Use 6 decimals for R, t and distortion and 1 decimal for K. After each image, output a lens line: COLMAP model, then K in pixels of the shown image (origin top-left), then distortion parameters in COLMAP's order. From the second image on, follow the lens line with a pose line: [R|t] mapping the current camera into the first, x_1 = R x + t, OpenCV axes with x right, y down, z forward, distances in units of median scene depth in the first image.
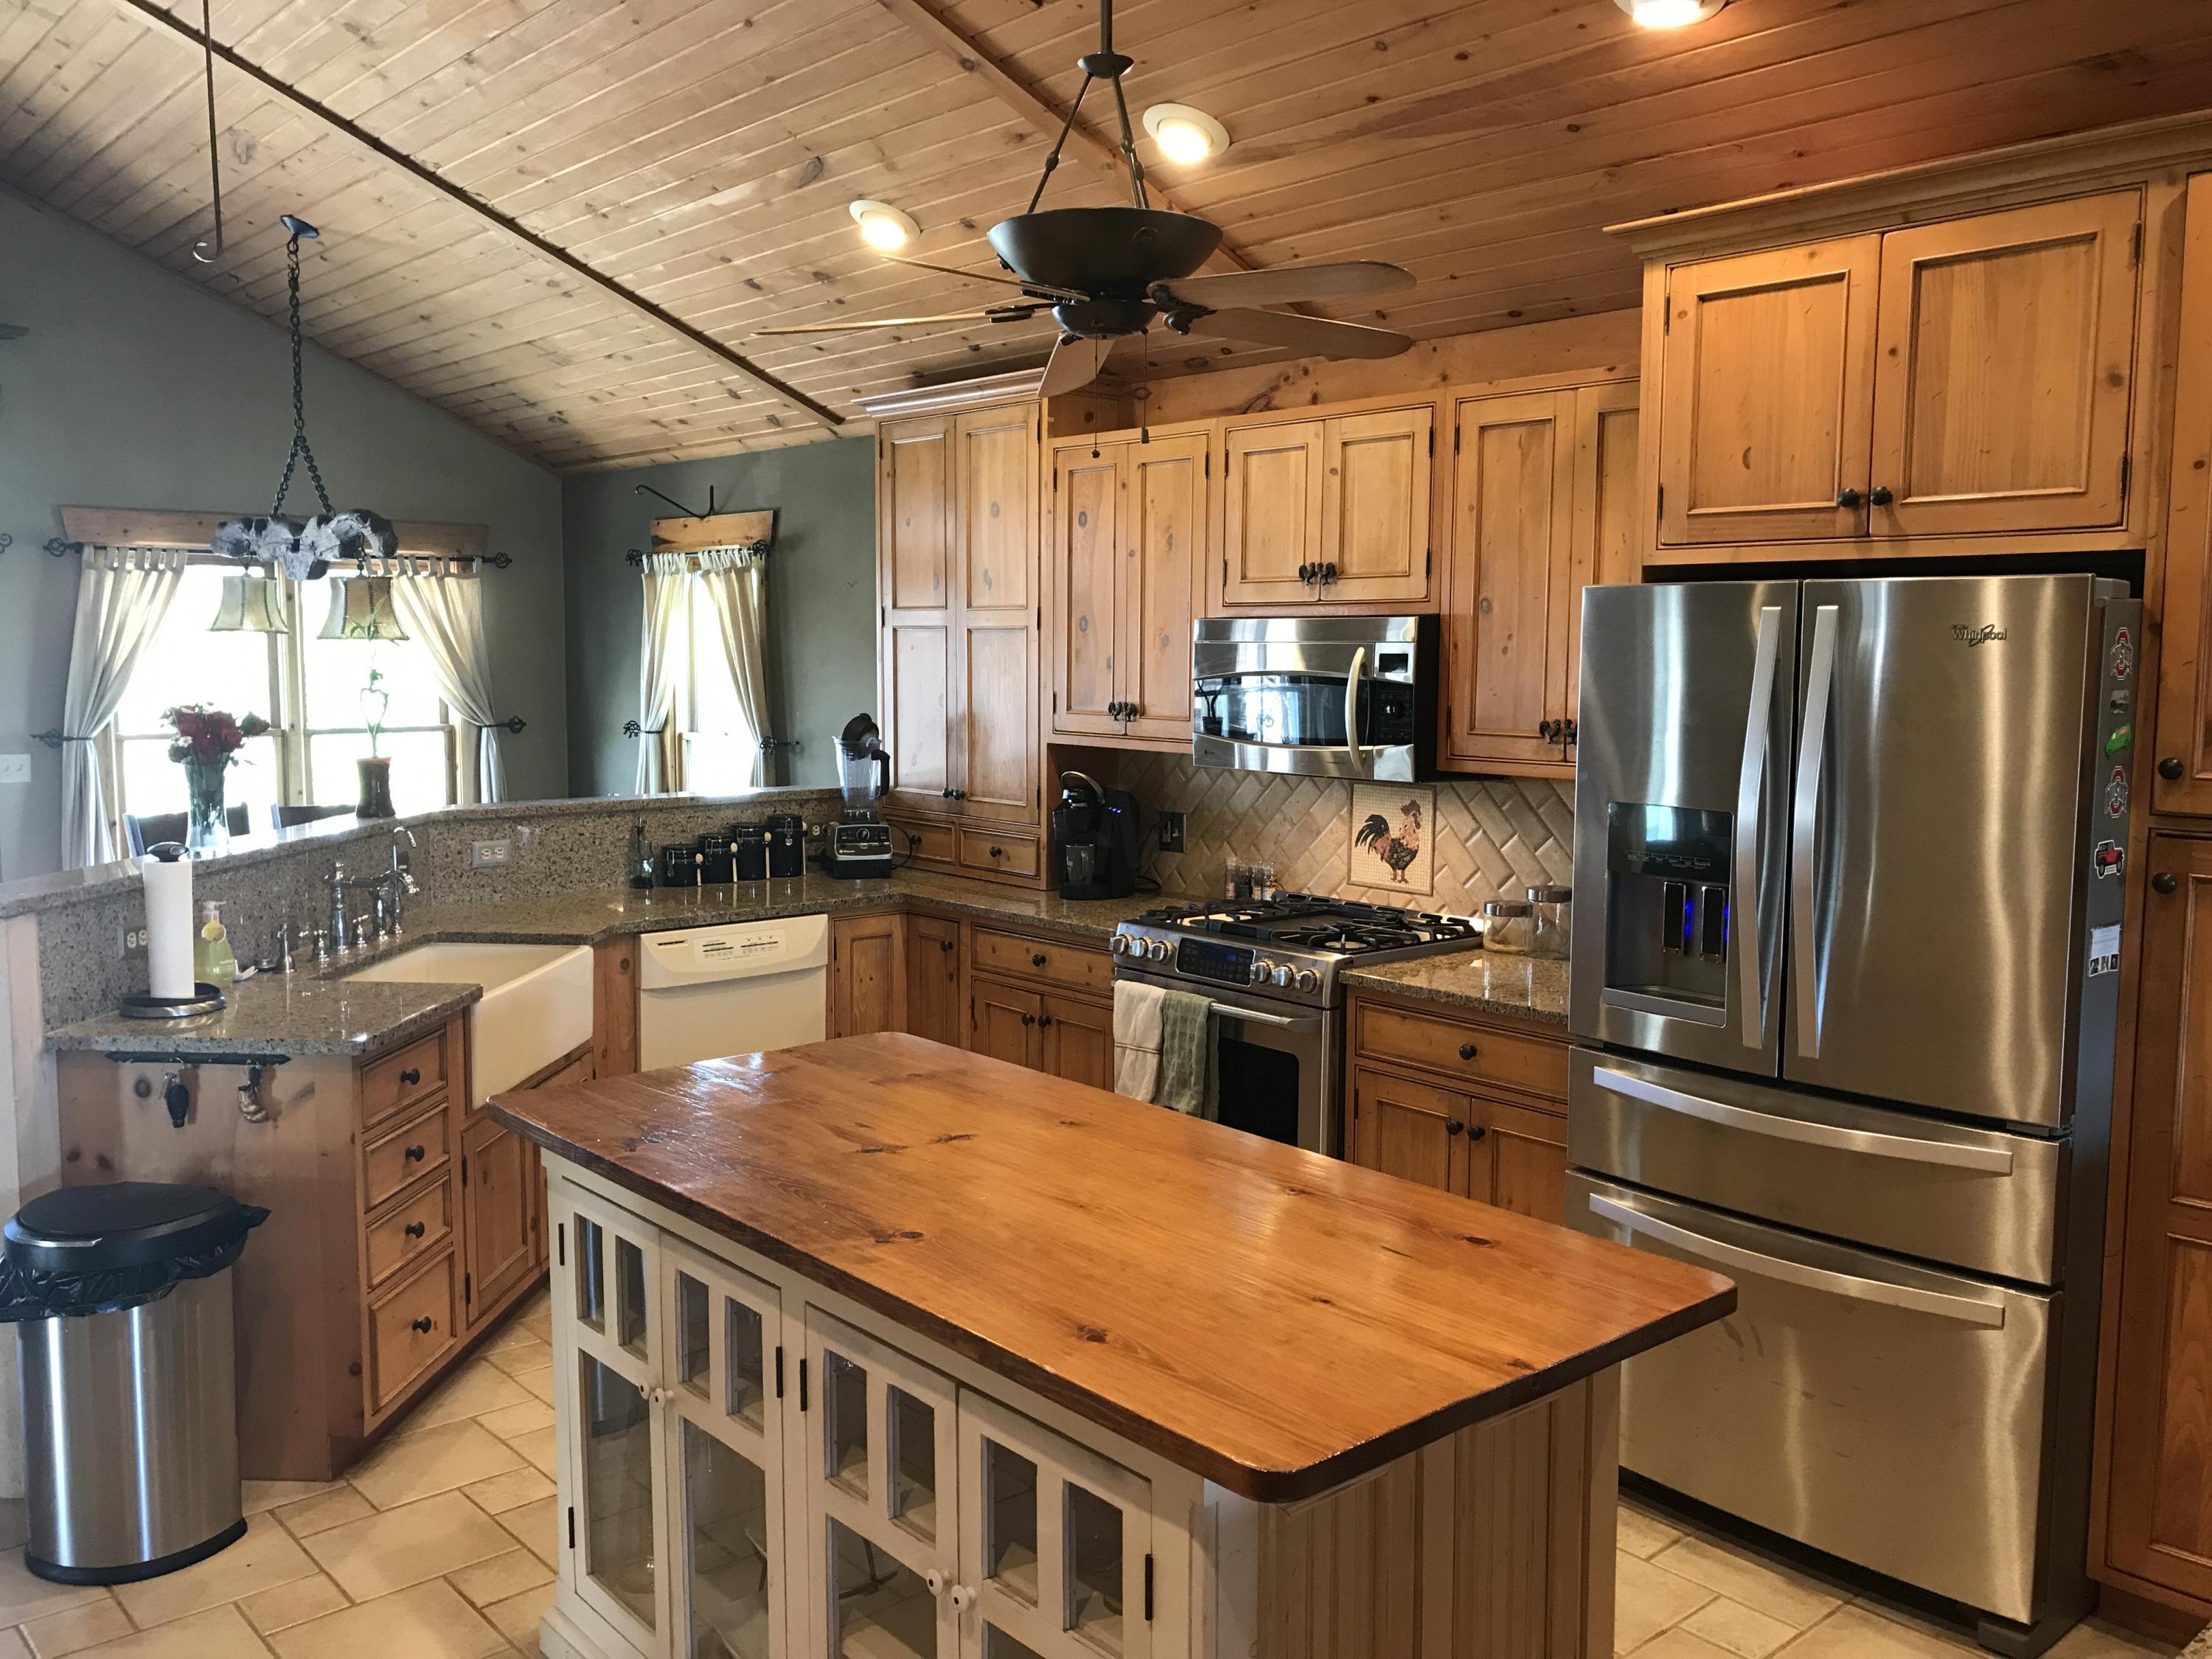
lens RADIAL K [[1853.5, 0, 1106.0], [0, 1853.5, 829.5], [0, 0, 1]] dist [0.007301, 0.000893]
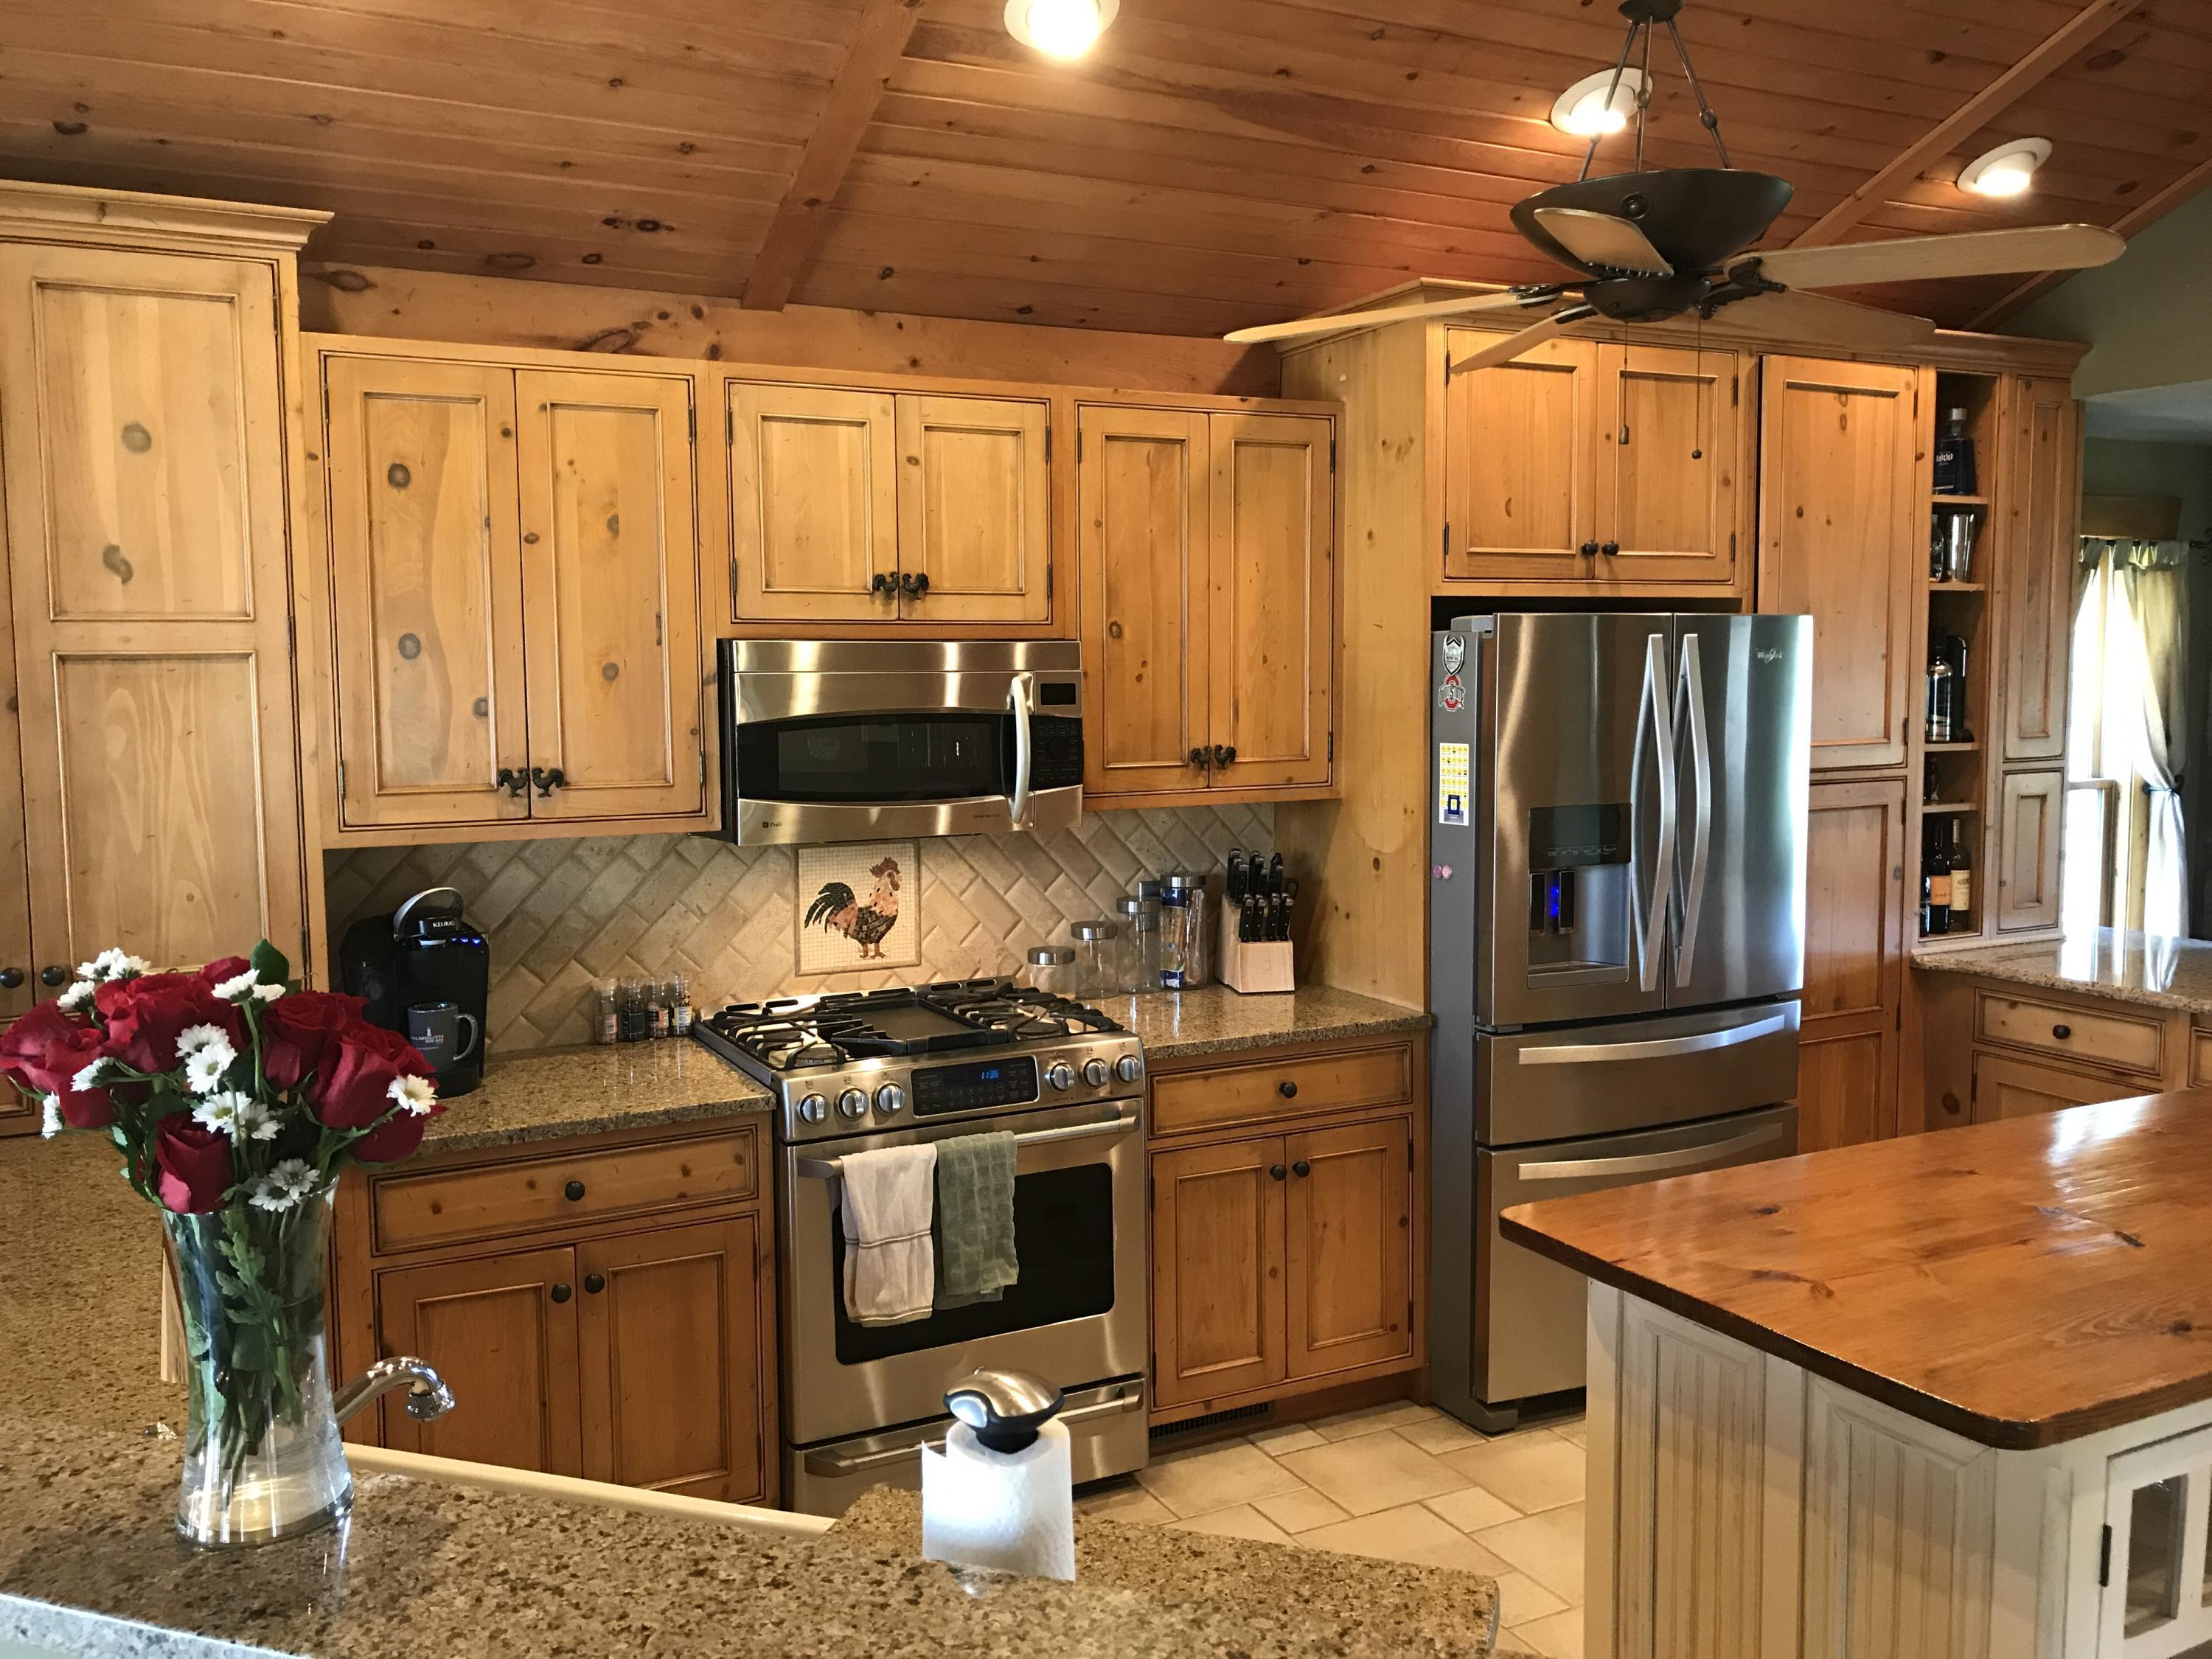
lens RADIAL K [[1744.2, 0, 1106.0], [0, 1744.2, 808.7], [0, 0, 1]] dist [0.141977, -0.320704]
pose [[0.244267, -0.084974, 0.965978, -0.604475], [0.108801, 0.992265, 0.059774, -0.078331], [-0.963585, 0.090498, 0.251623, 0.732527]]
